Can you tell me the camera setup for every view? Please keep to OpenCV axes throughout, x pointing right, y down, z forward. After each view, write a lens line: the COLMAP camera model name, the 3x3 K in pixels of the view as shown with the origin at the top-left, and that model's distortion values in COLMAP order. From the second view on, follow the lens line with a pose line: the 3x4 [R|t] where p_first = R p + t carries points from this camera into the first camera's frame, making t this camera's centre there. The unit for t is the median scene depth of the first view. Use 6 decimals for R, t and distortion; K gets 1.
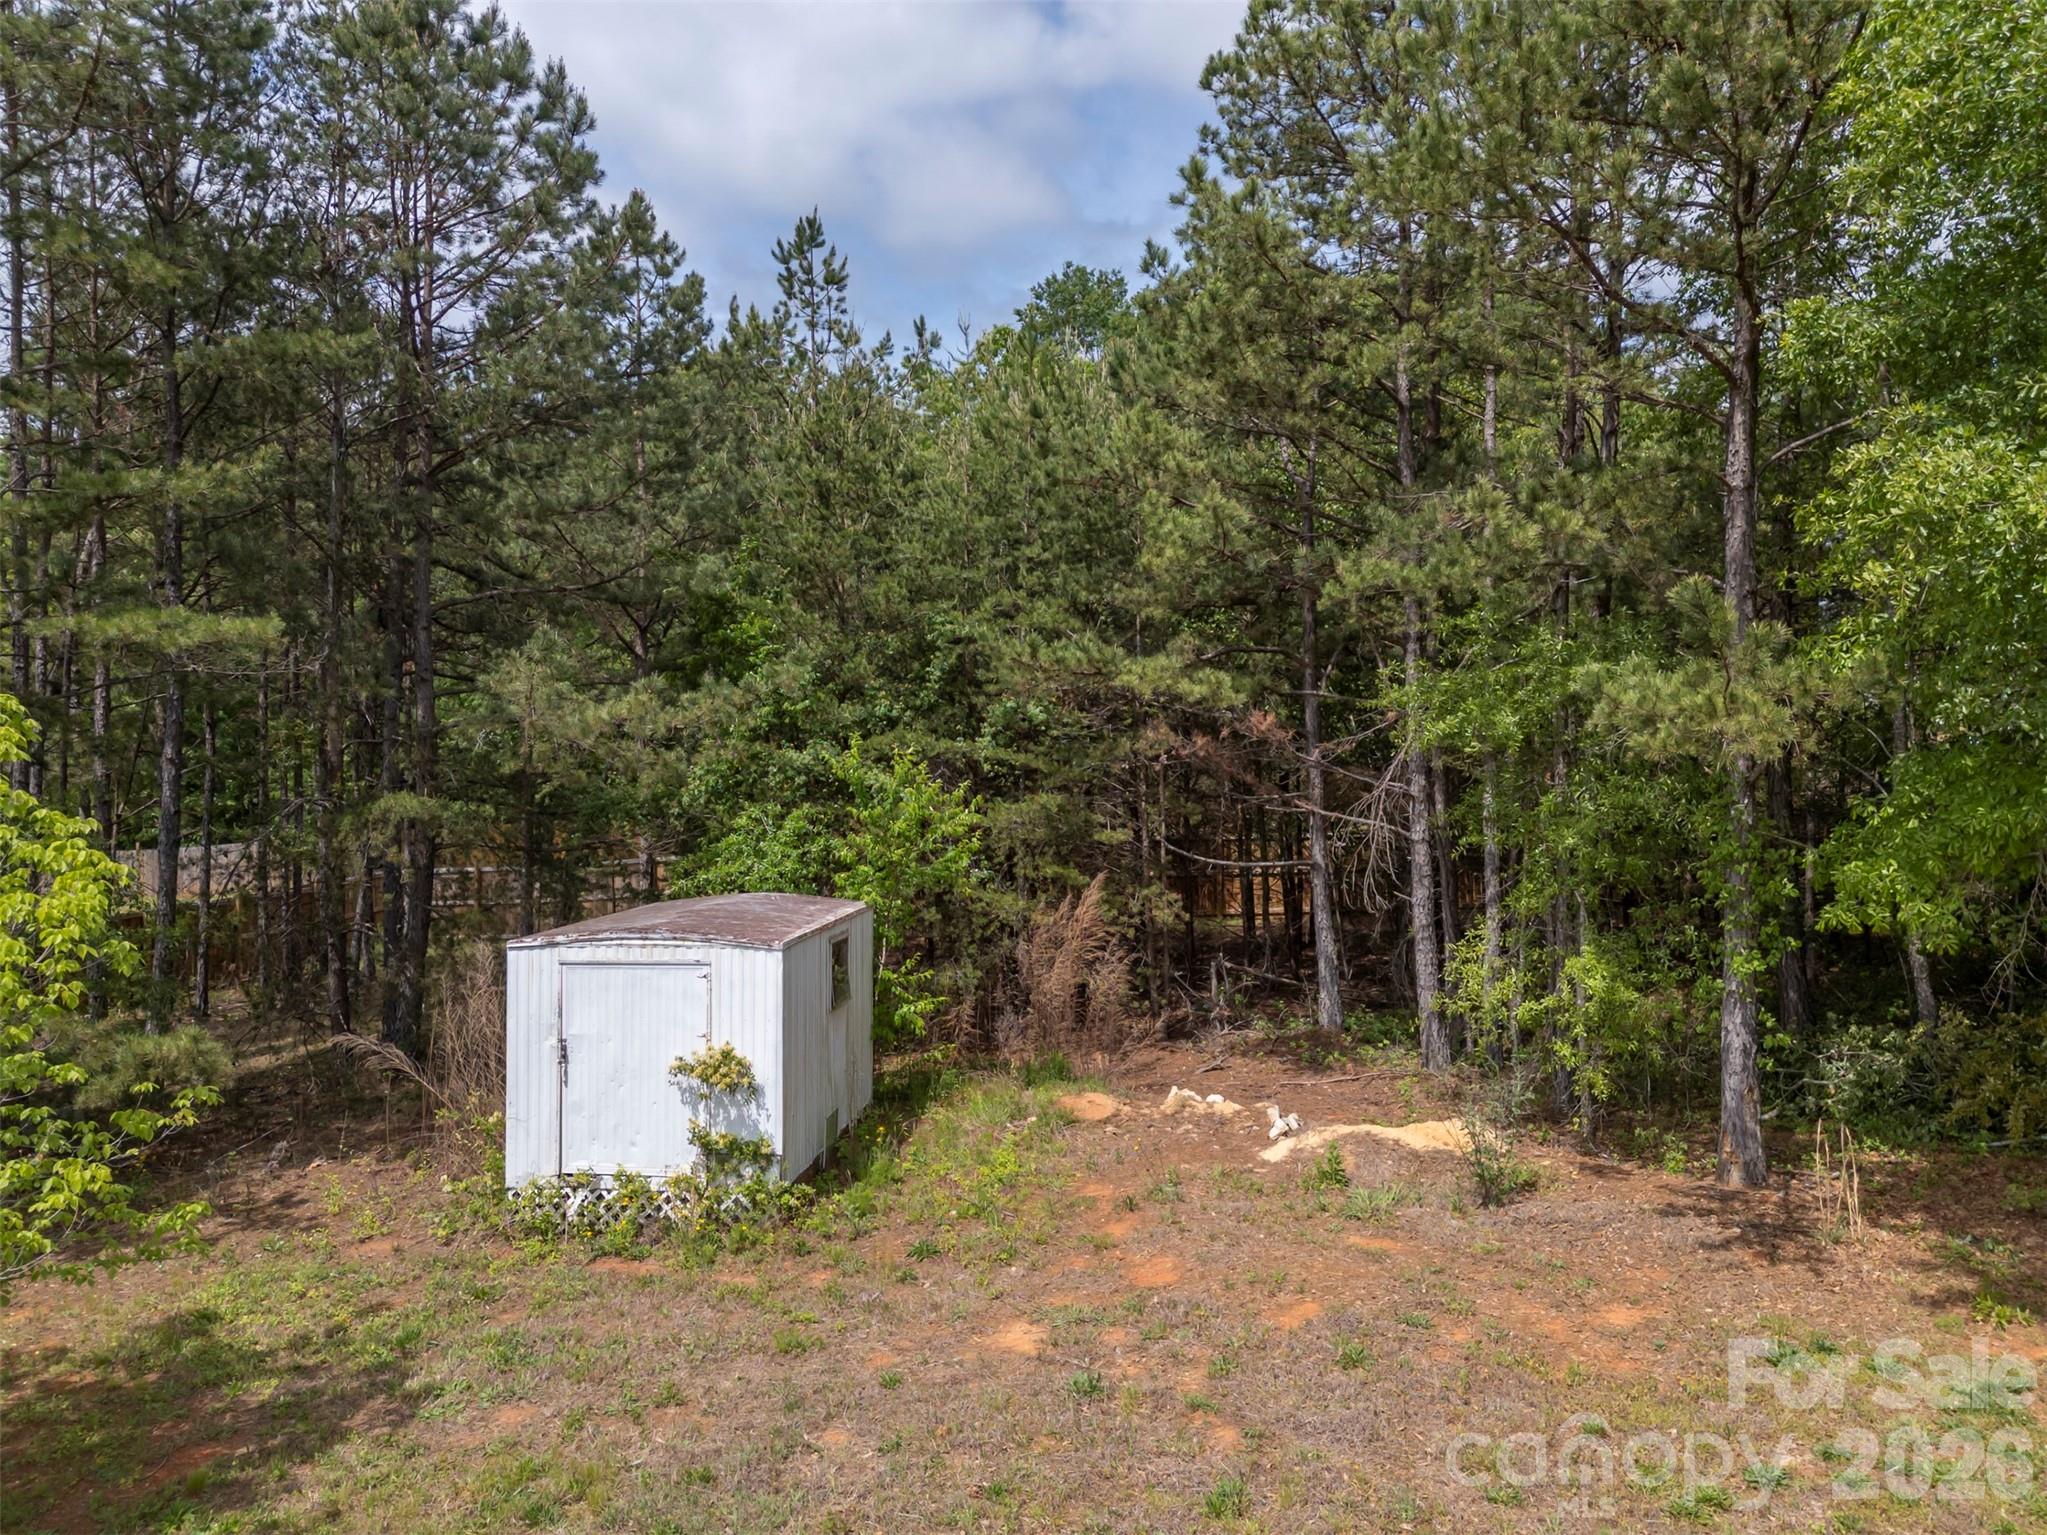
lens RADIAL K [[1491.1, 0, 1021.9], [0, 1491.1, 768.1], [0, 0, 1]] dist [0.115347, -0.100679]
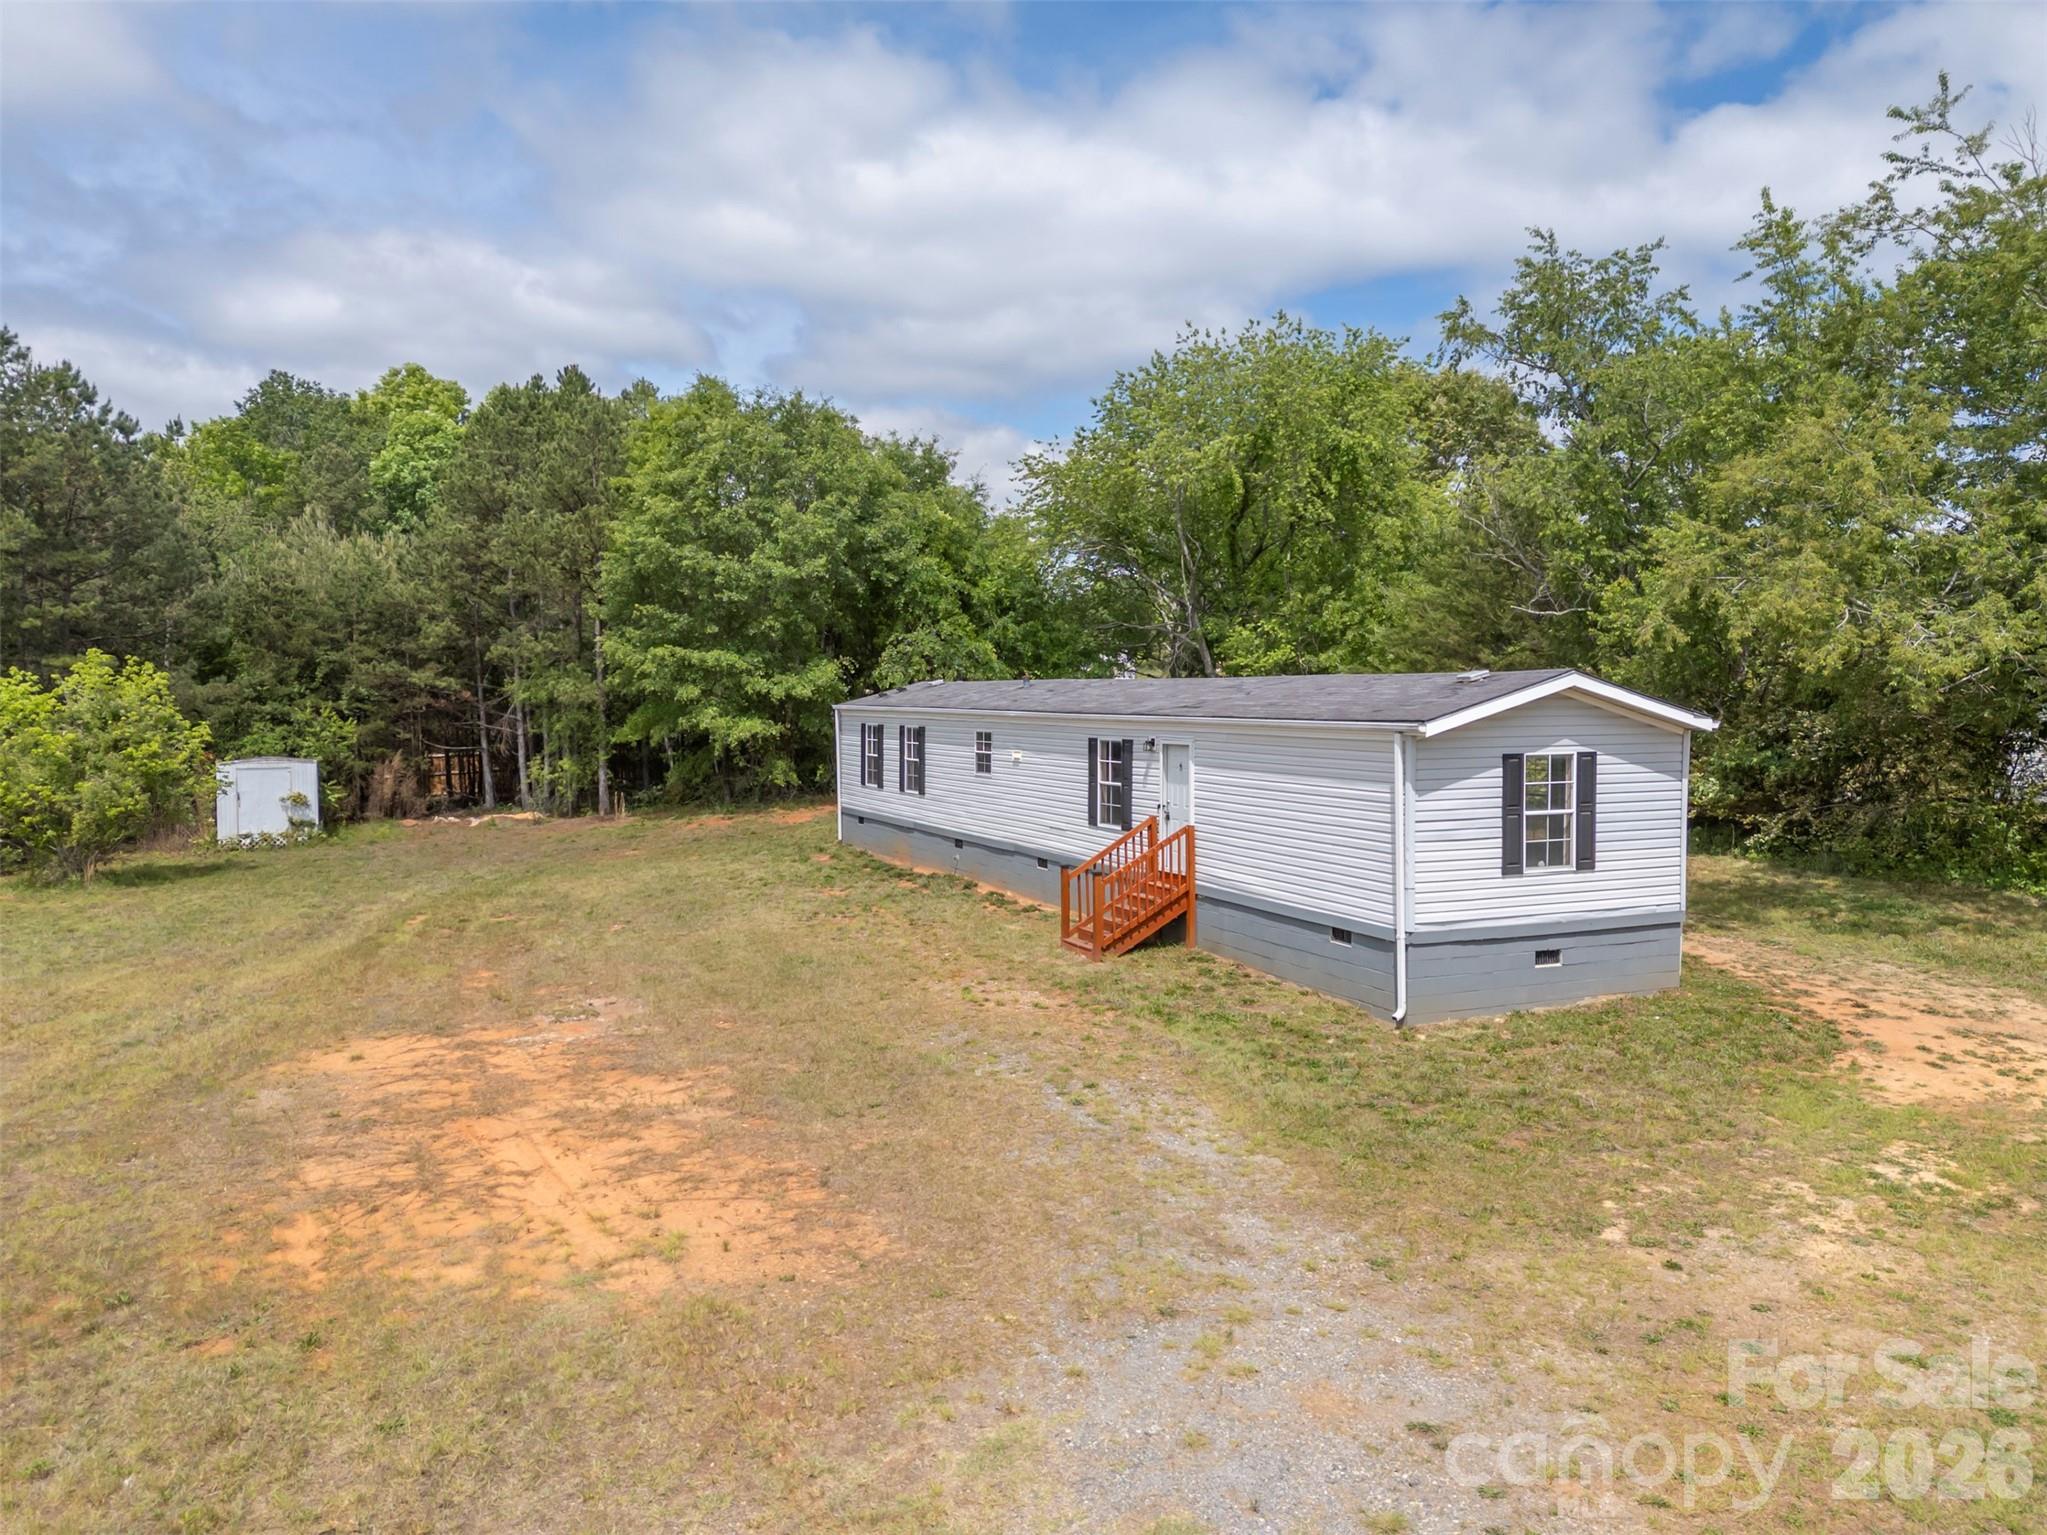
lens RADIAL K [[1491.1, 0, 1021.9], [0, 1491.1, 768.1], [0, 0, 1]] dist [0.115347, -0.100679]
pose [[0.850981, -0.025861, 0.524559, -0.453612], [0.016422, 0.999609, 0.022640, 0.062487], [-0.524939, -0.010652, 0.851073, -2.038600]]
